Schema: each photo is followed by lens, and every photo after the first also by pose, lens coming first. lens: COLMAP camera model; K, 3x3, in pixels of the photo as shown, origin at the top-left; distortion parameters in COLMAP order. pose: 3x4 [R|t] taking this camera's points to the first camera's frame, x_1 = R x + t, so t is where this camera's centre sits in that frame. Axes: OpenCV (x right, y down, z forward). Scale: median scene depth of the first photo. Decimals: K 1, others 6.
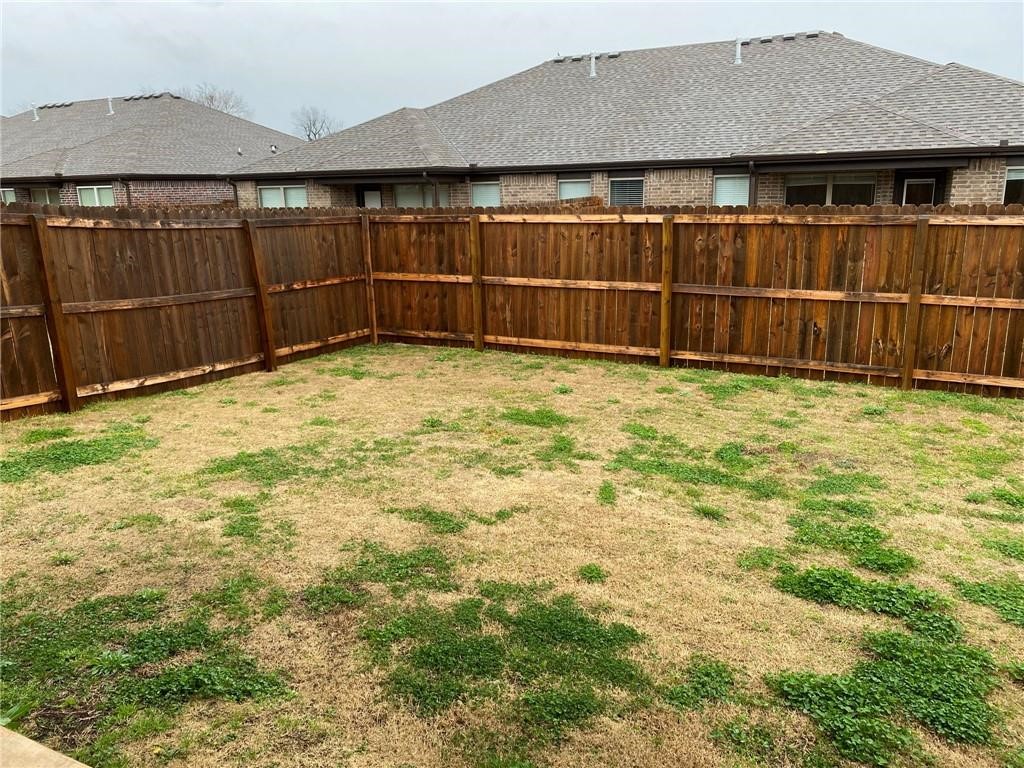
lens RADIAL K [[777.9, 0, 529.1], [0, 777.9, 392.8], [0, 0, 1]] dist [0.060268, -0.085712]
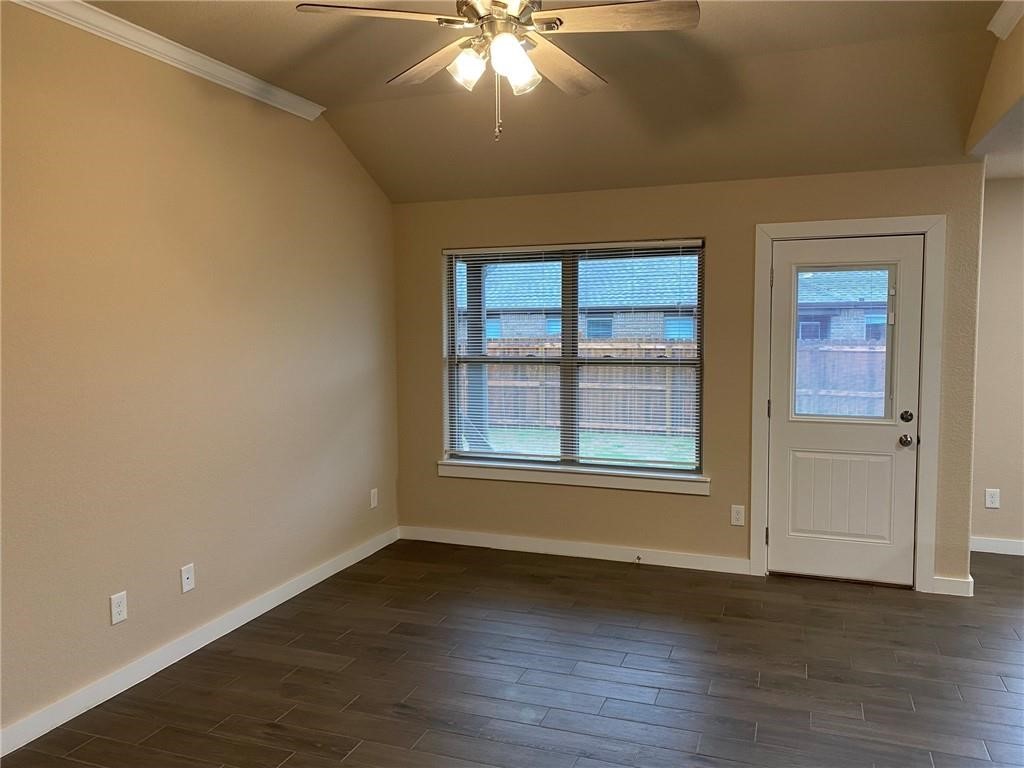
lens RADIAL K [[777.9, 0, 520.7], [0, 777.9, 380.4], [0, 0, 1]] dist [0.060268, -0.085712]
pose [[0.994637, 0.002249, 0.103401, -0.294848], [0.016254, 0.983941, -0.177753, 0.132603], [-0.102140, 0.178480, 0.978628, -0.555678]]
